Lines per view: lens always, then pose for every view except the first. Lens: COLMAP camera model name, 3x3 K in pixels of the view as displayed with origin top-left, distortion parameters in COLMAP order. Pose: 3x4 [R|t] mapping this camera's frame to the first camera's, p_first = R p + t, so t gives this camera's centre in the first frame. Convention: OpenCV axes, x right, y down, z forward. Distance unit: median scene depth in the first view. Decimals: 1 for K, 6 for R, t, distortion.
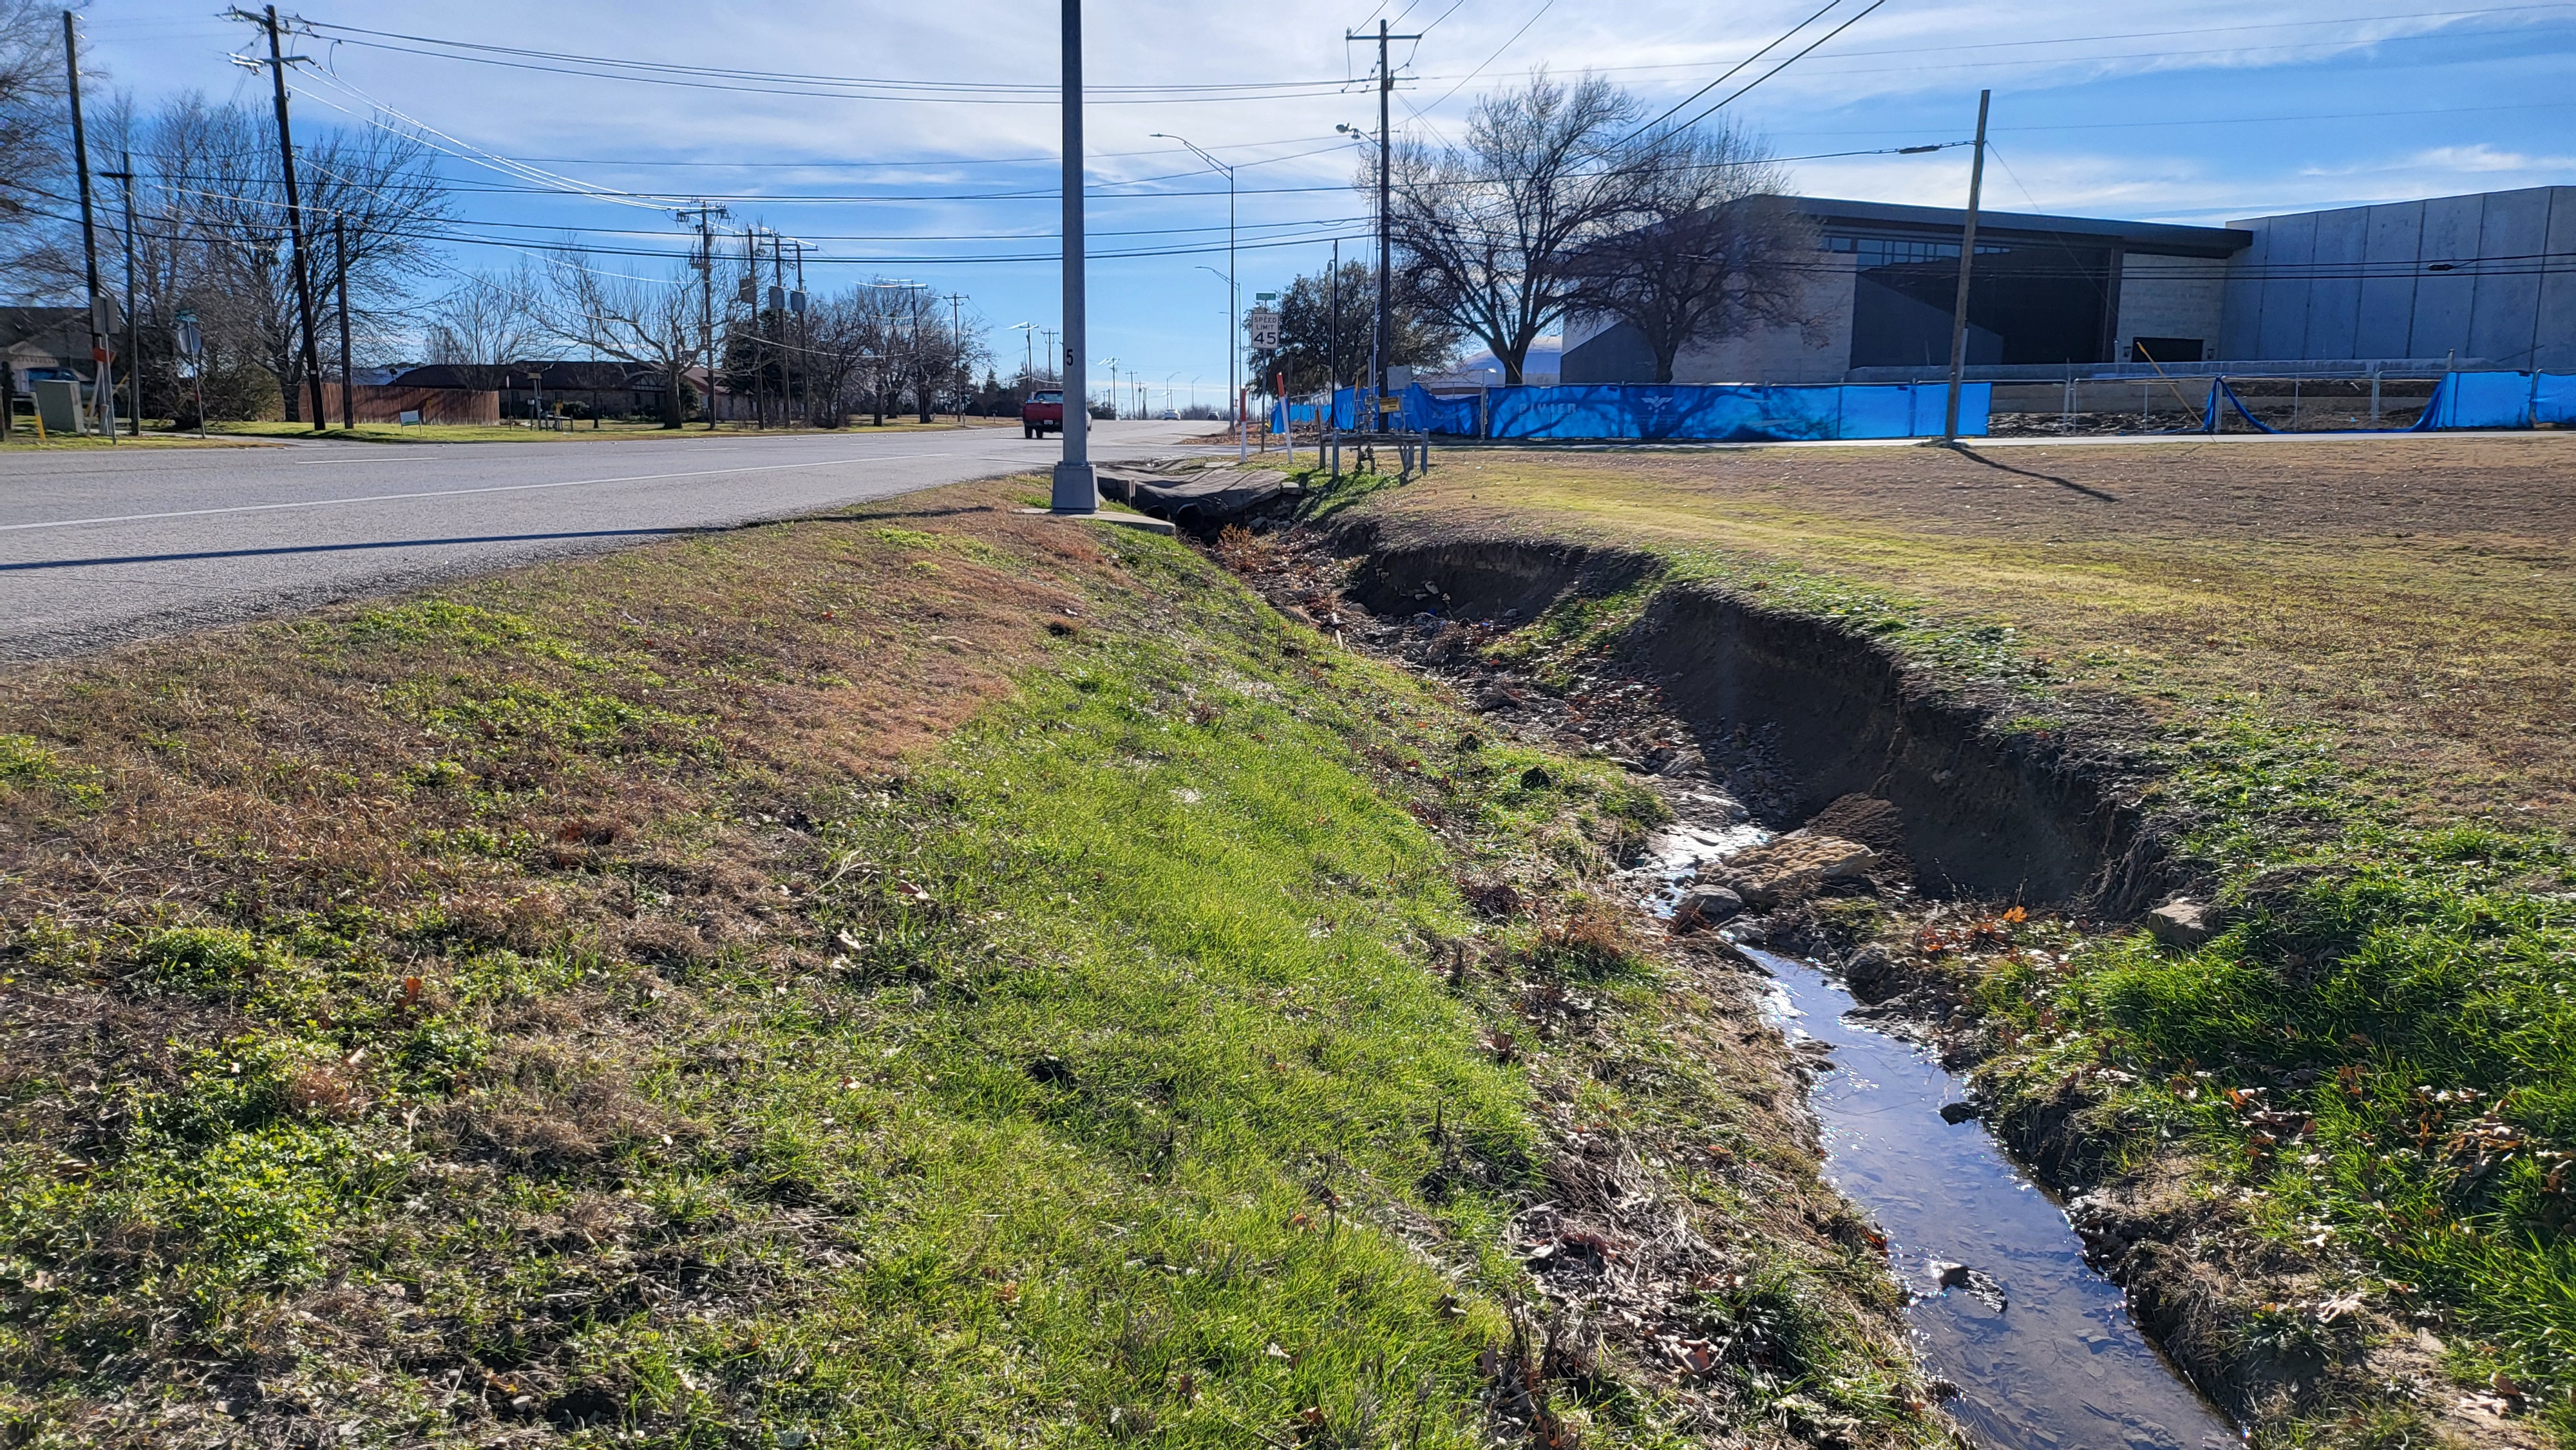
lens RADIAL K [[1822.0, 0, 1309.6], [0, 1822.0, 728.0], [0, 0, 1]] dist [0.067035, -0.067197]
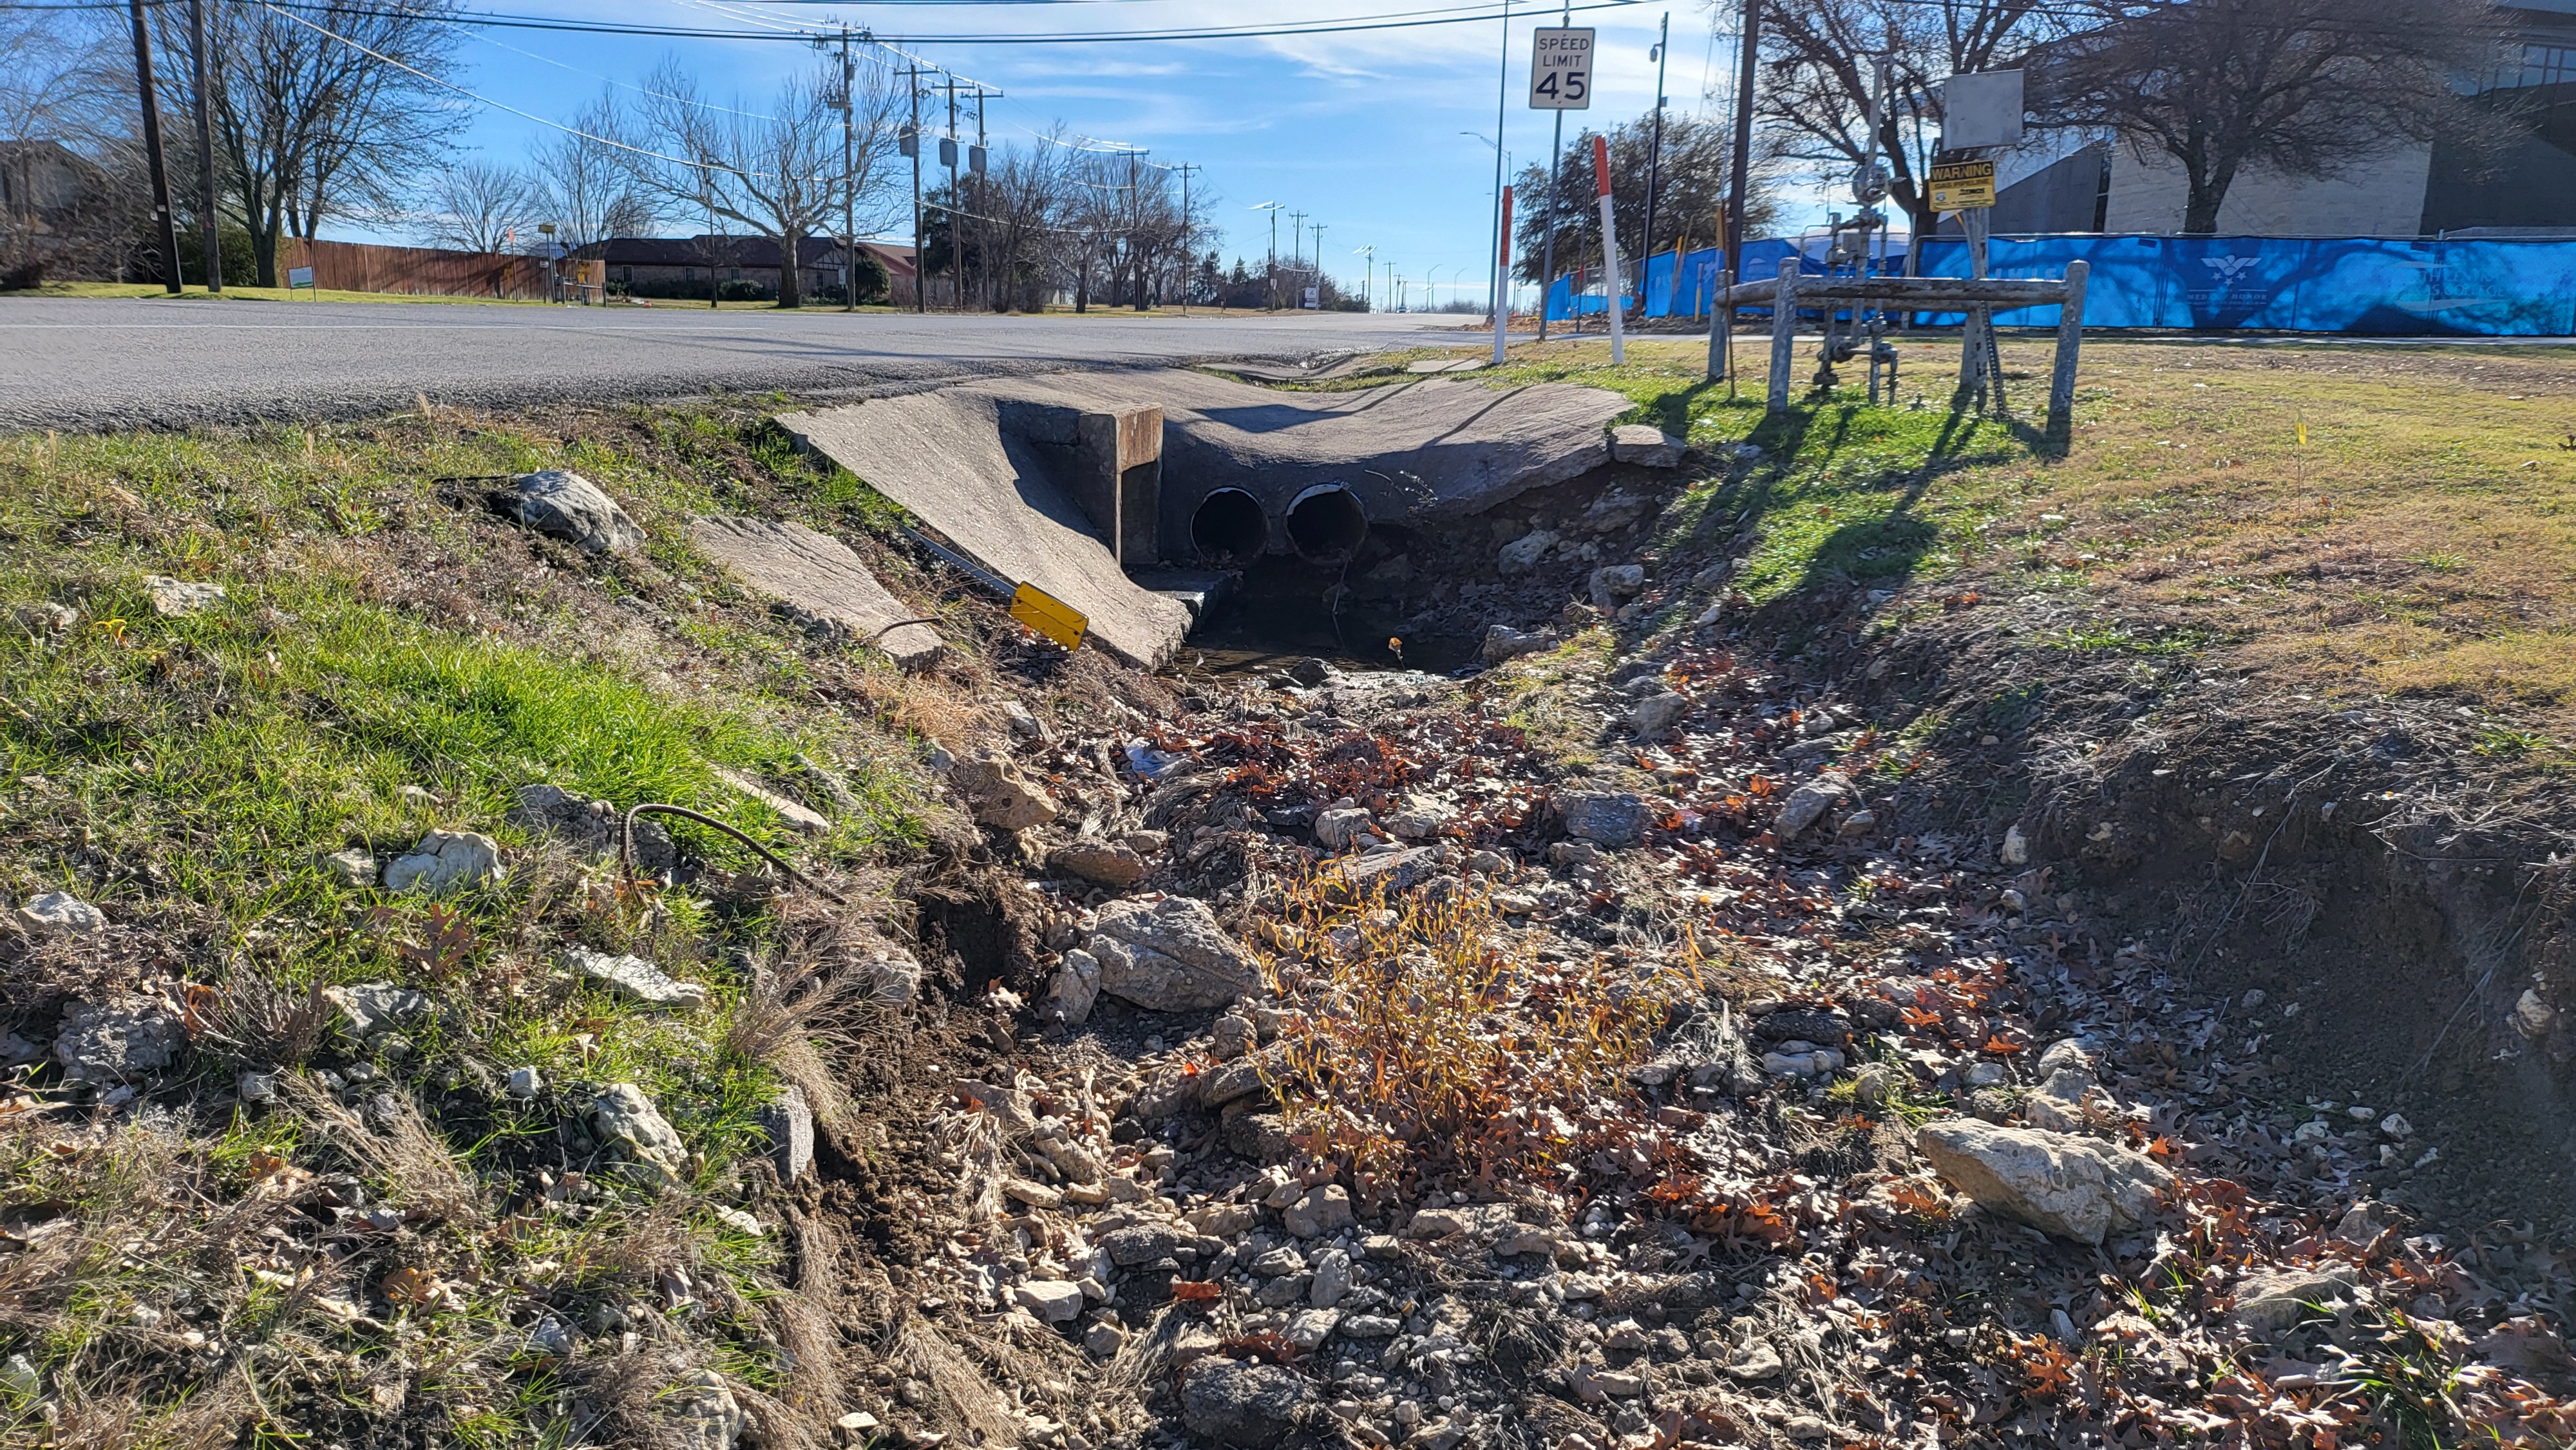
lens RADIAL K [[1824.4, 0, 1288.0], [0, 1824.4, 725.0], [0, 0, 1]] dist [0.042501, -0.003338]
pose [[0.988280, 0.045269, -0.145783, -0.009943], [-0.037558, 0.997768, 0.055217, -0.043885], [0.147958, -0.049095, 0.987774, 0.300652]]
